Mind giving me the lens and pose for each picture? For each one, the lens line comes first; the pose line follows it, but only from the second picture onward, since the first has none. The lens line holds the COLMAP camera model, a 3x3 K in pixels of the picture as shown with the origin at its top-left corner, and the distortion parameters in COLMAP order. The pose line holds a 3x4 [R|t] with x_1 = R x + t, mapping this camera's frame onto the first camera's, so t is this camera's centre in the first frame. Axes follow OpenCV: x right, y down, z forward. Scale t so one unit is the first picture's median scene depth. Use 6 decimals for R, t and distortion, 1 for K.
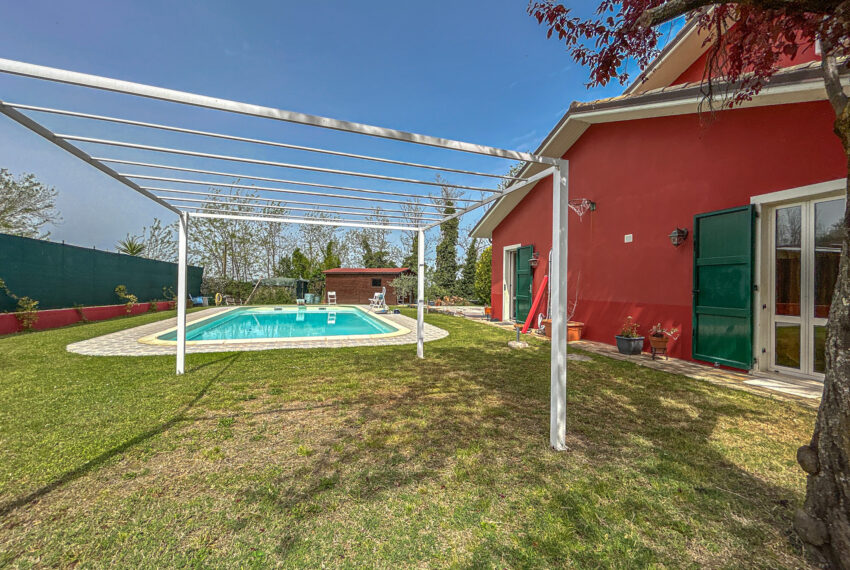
lens RADIAL K [[345.6, 0, 425.9], [0, 345.6, 279.4], [0, 0, 1]] dist [-0.000482, 0.000006]
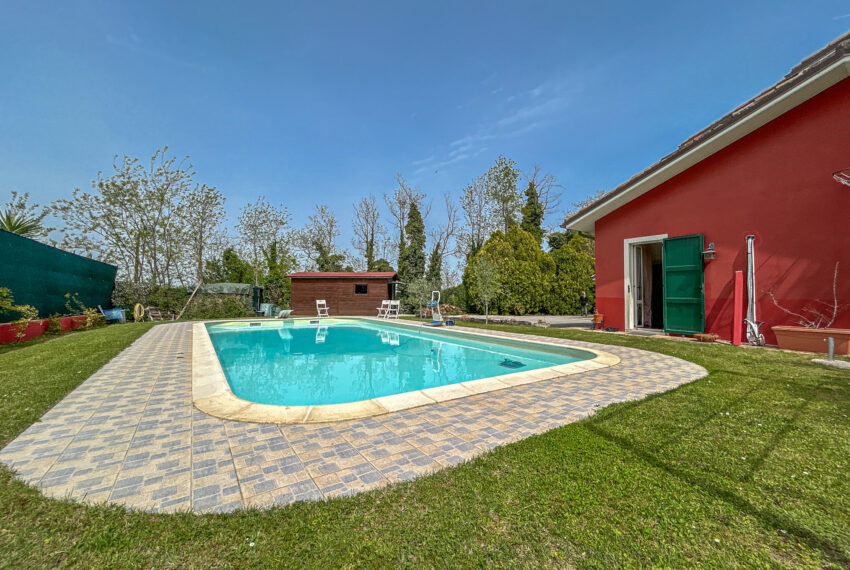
lens RADIAL K [[345.6, 0, 425.9], [0, 345.6, 279.4], [0, 0, 1]] dist [-0.000482, 0.000006]
pose [[0.965410, 0.006816, 0.260647, -0.248391], [0.001375, 0.999511, -0.031227, 0.014390], [-0.260733, 0.030505, 0.964929, 0.191143]]
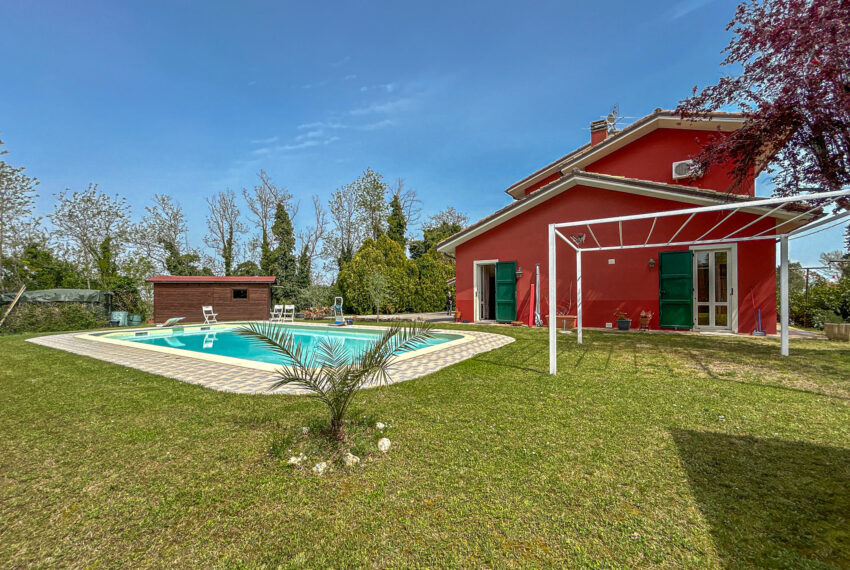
lens RADIAL K [[353.0, 0, 425.0], [0, 353.0, 285.0], [0, 0, 1]] dist [0.000331, 0.000231]
pose [[0.779971, -0.002124, 0.625813, -0.388164], [0.009848, 0.999912, -0.008879, 0.000105], [-0.625739, 0.013088, 0.779923, 0.079220]]
